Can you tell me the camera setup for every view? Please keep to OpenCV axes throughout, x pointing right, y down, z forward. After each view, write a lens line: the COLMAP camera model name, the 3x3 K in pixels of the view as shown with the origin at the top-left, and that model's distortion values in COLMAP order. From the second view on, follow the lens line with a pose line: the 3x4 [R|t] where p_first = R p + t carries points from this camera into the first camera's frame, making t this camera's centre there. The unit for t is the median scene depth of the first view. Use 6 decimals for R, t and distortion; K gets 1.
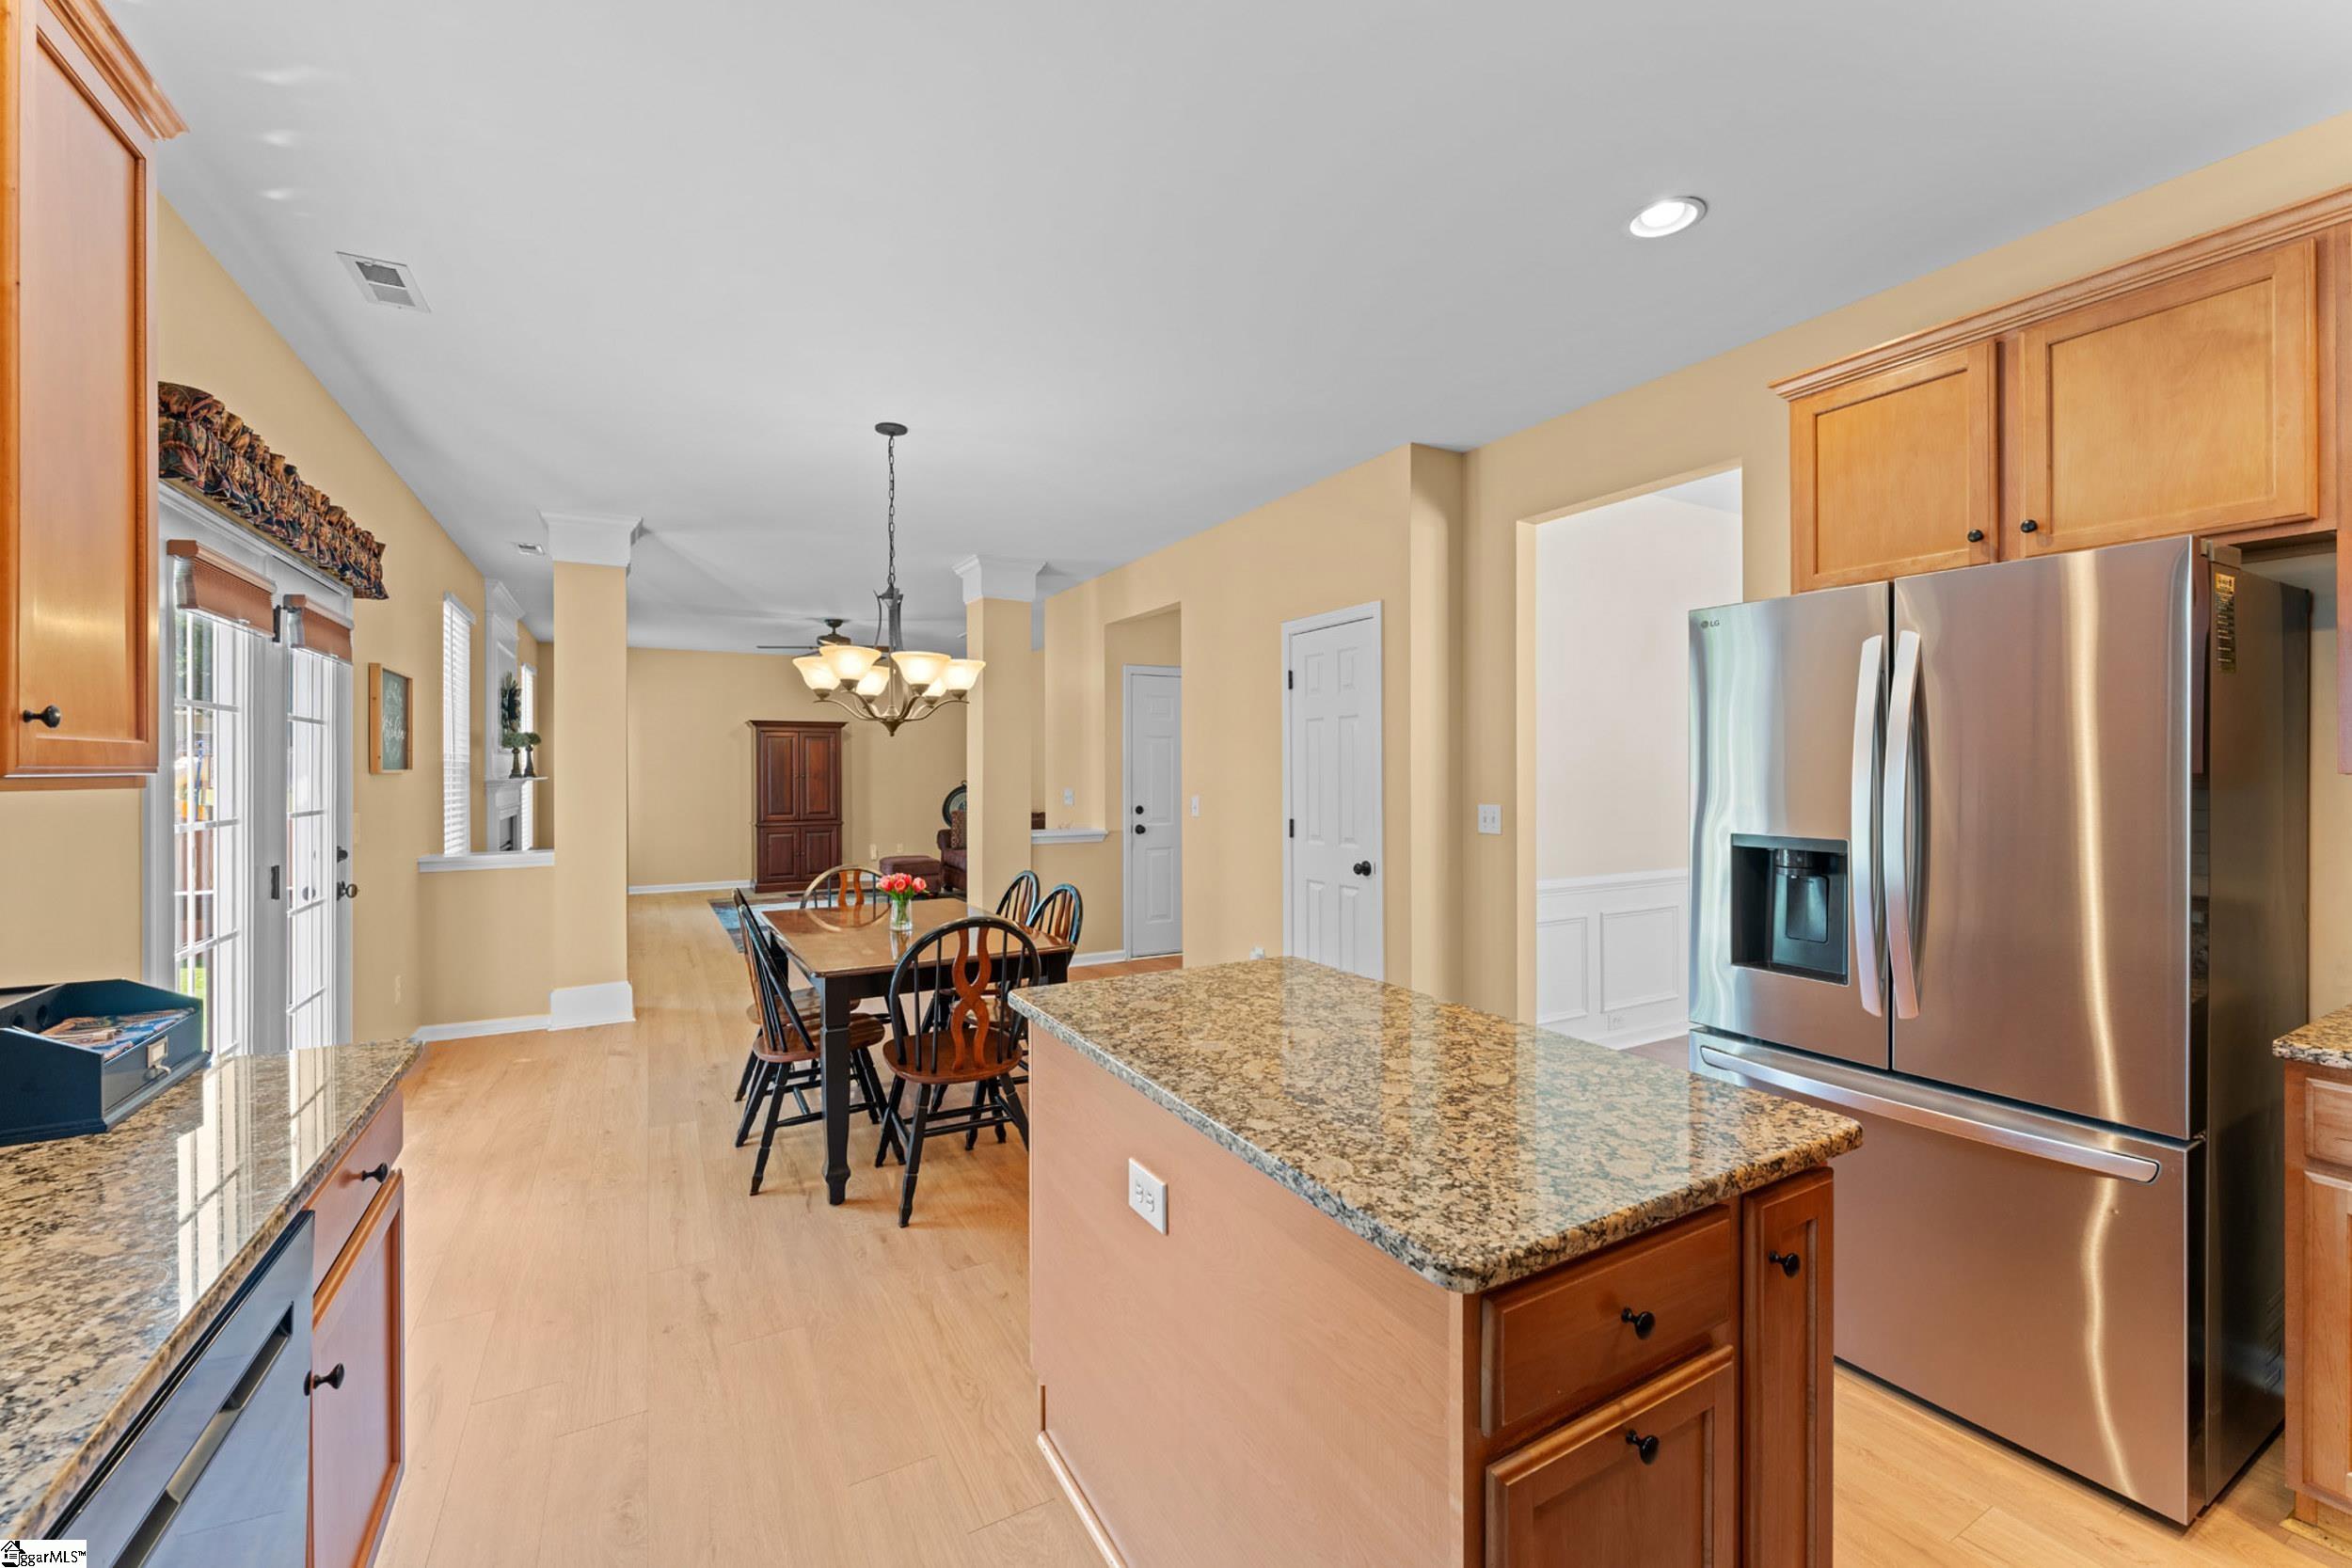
lens RADIAL K [[948.4, 0, 1175.0], [0, 948.4, 764.5], [0, 0, 1]] dist [-0.002915, 0.001020]
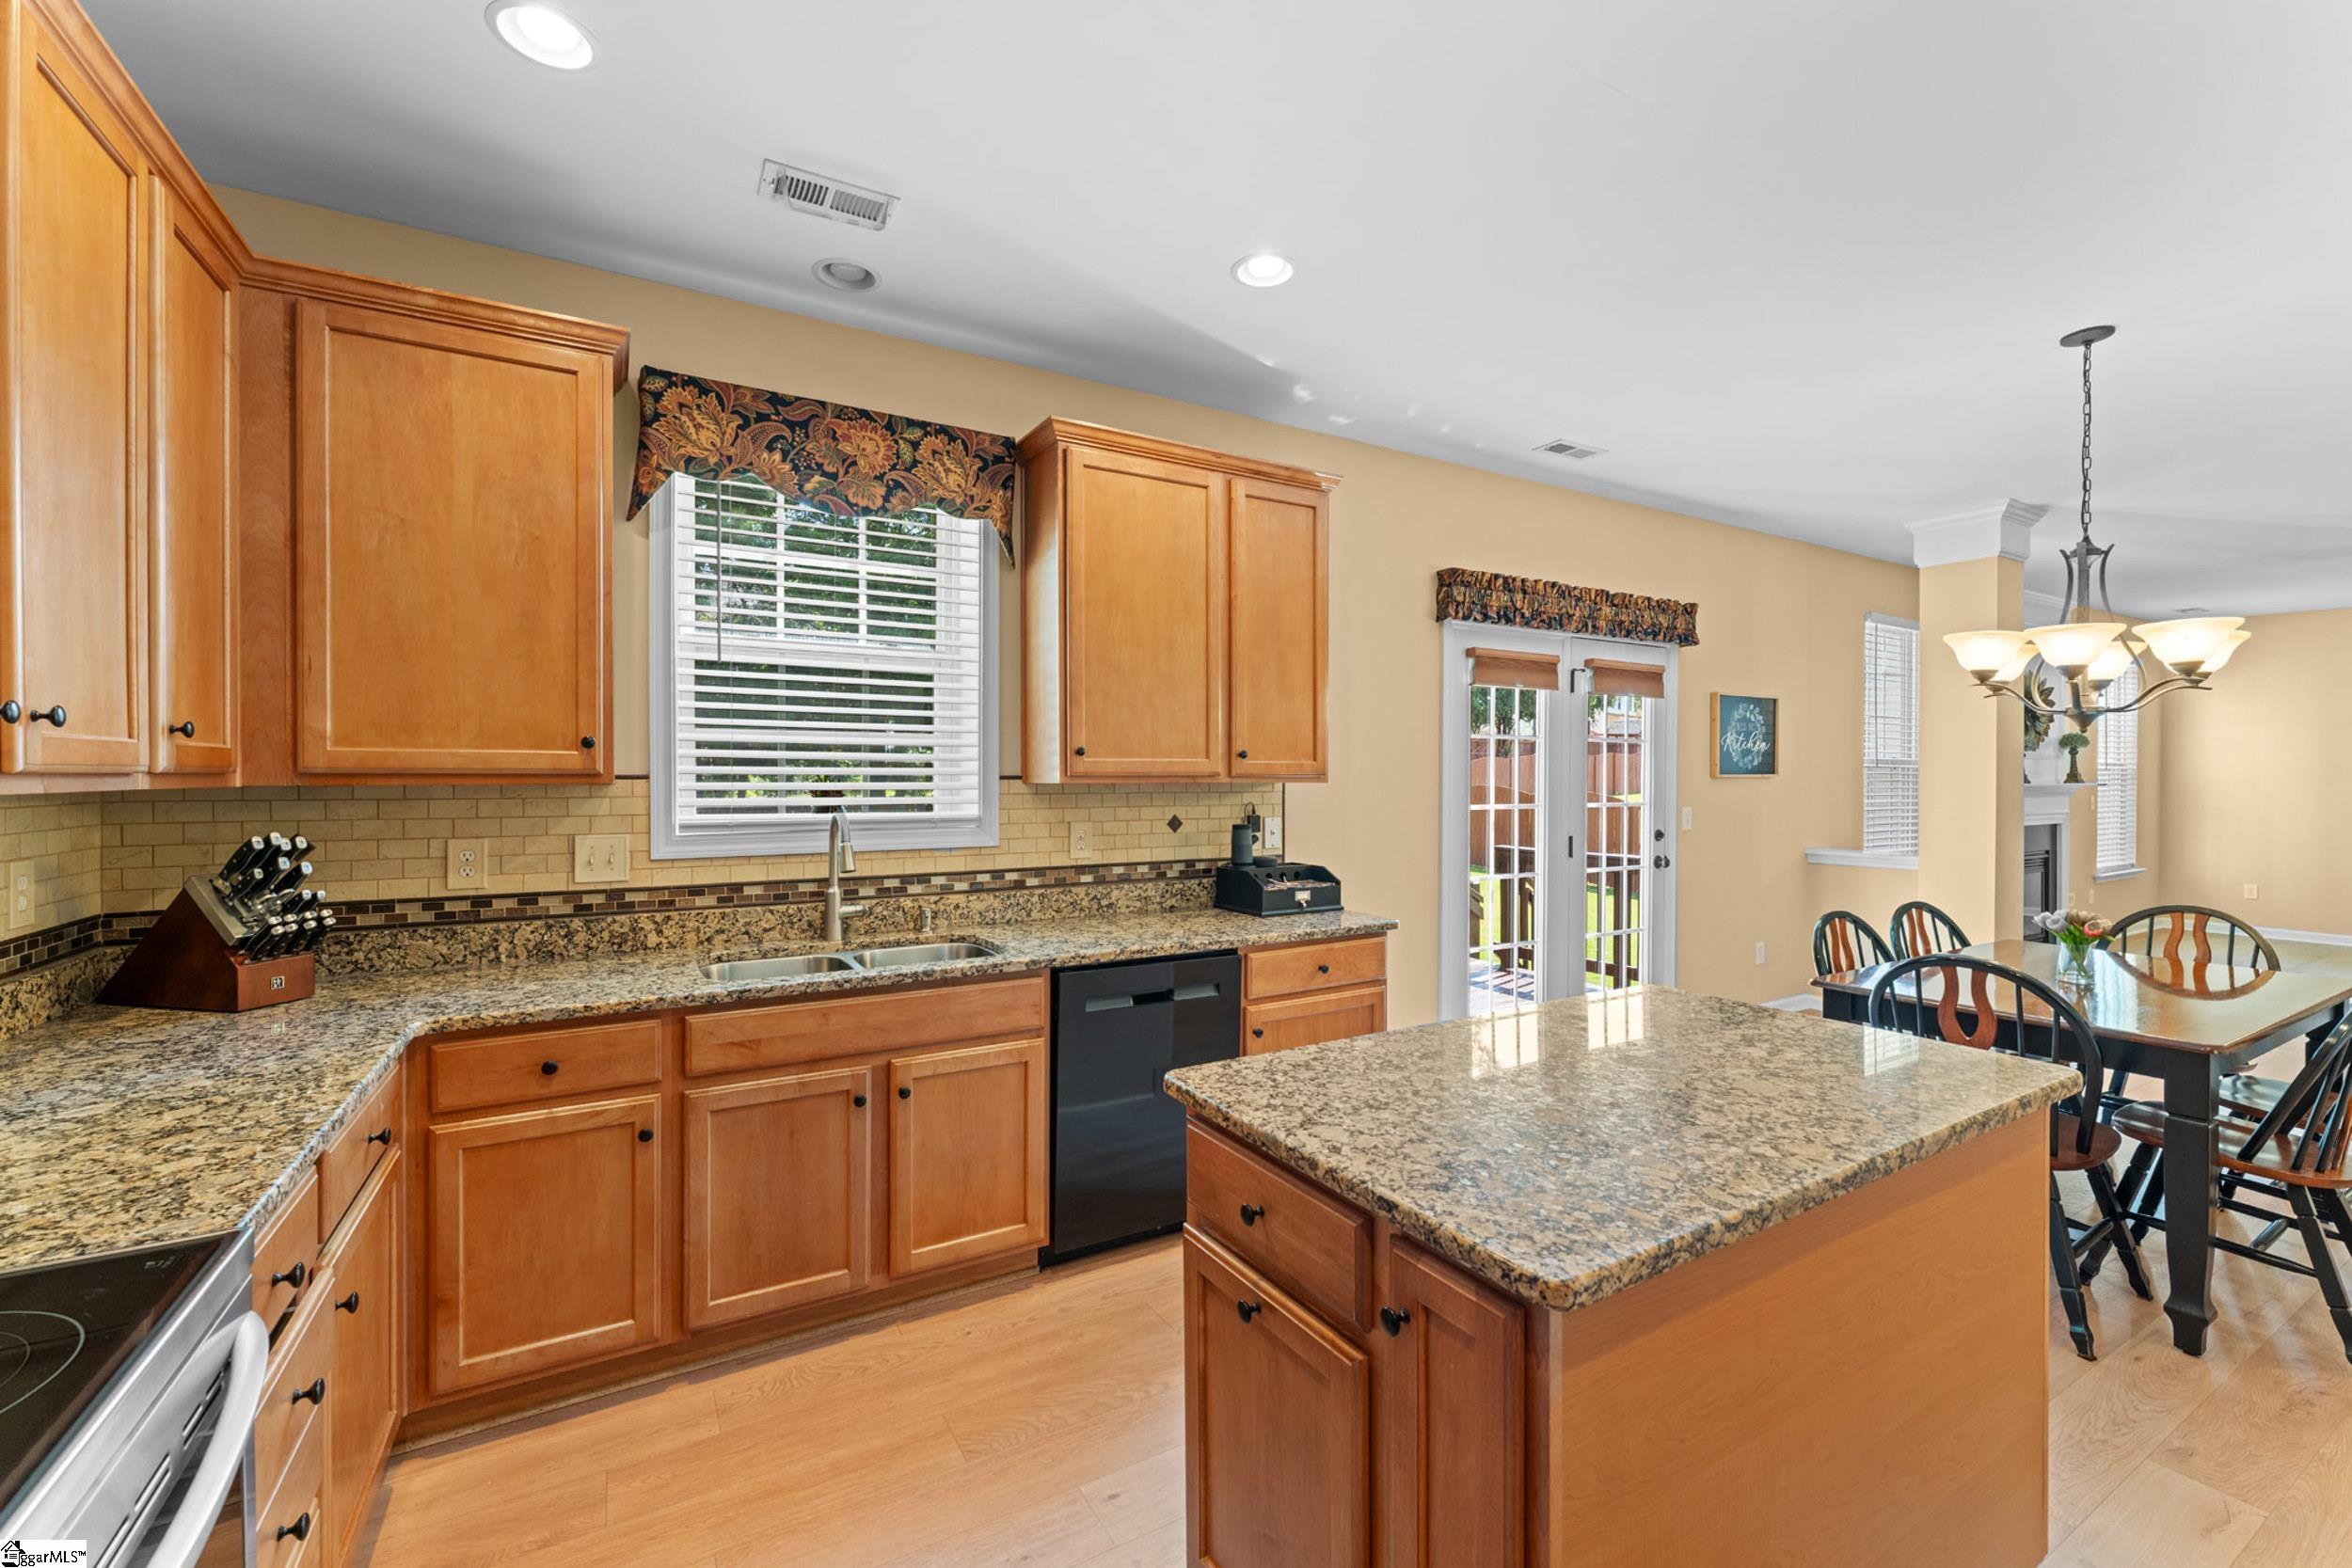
lens RADIAL K [[948.4, 0, 1160.0], [0, 948.4, 782.1], [0, 0, 1]] dist [-0.002915, 0.001020]
pose [[0.017502, 0.011834, -0.999777, 0.795213], [0.002110, 0.999927, 0.011872, -0.002526], [0.999845, -0.002317, 0.017476, 0.387968]]
